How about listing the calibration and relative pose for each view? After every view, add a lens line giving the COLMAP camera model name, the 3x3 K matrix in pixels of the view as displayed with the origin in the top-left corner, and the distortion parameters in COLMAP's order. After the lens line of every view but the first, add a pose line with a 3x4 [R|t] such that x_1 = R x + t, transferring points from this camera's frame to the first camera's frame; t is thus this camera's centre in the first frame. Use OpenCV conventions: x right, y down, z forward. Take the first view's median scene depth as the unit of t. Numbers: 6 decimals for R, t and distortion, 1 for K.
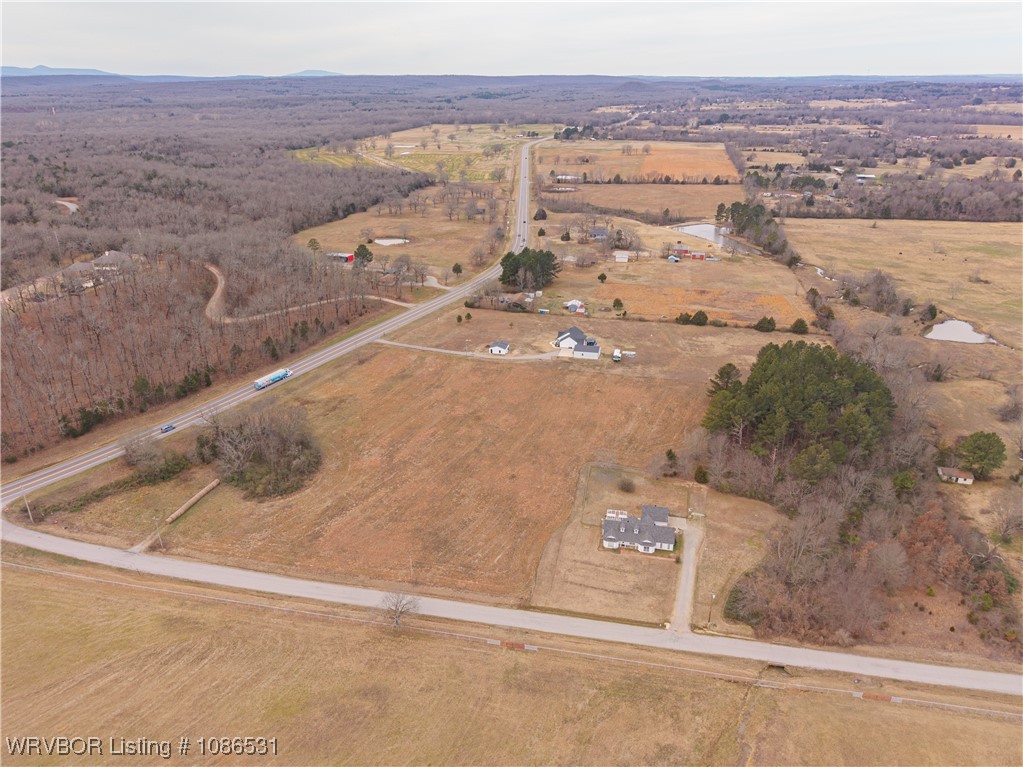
lens RADIAL K [[707.4, 0, 511.5], [0, 707.4, 383.5], [0, 0, 1]] dist [0.077422, -0.106480]
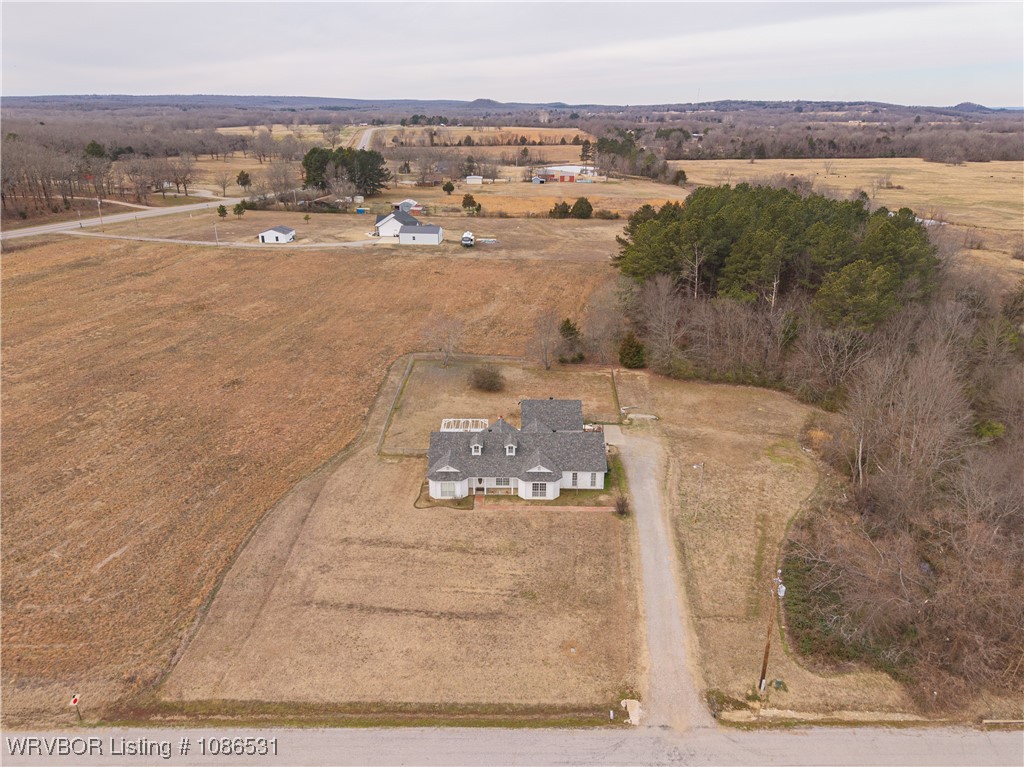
lens RADIAL K [[696.1, 0, 512.0], [0, 696.1, 383.5], [0, 0, 1]] dist [0.080572, -0.103646]
pose [[0.981535, -0.064358, 0.180130, 0.105106], [0.069596, 0.997312, -0.022904, 0.173190], [-0.178172, 0.035017, 0.983376, 0.597333]]
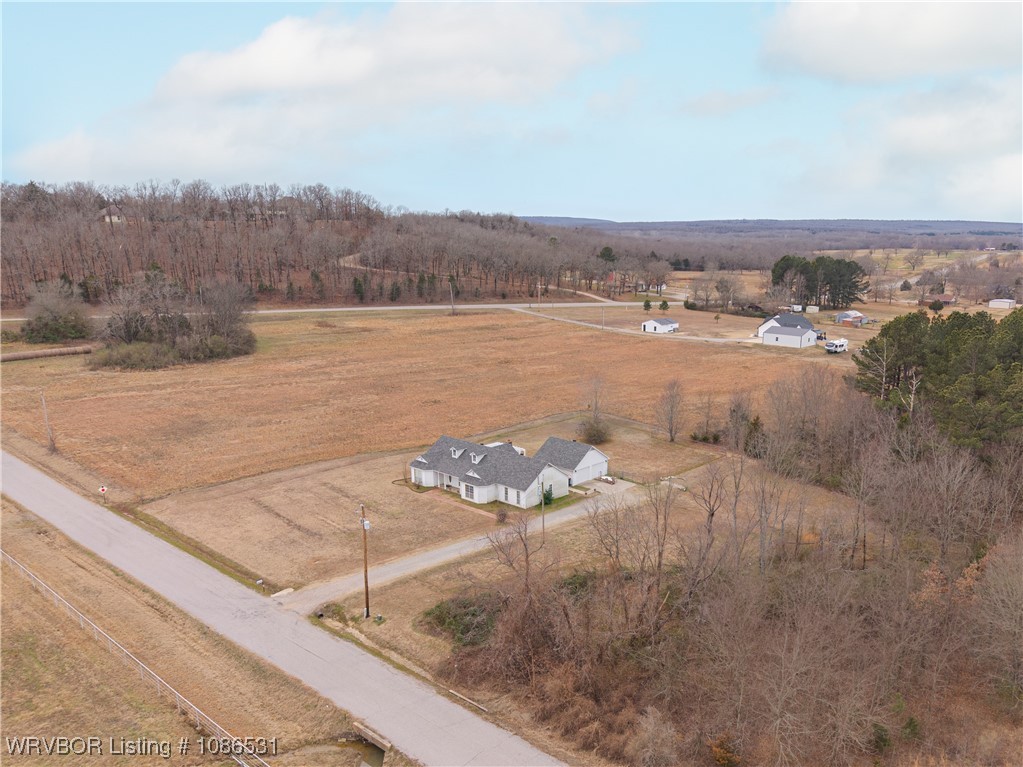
lens RADIAL K [[816.0, 0, 581.9], [0, 816.0, 384.3], [0, 0, 1]] dist [0.099552, -0.145284]
pose [[0.873029, 0.104063, -0.476435, 0.457754], [-0.204920, 0.964811, -0.164765, 0.225260], [0.442524, 0.241475, 0.863633, 0.550276]]
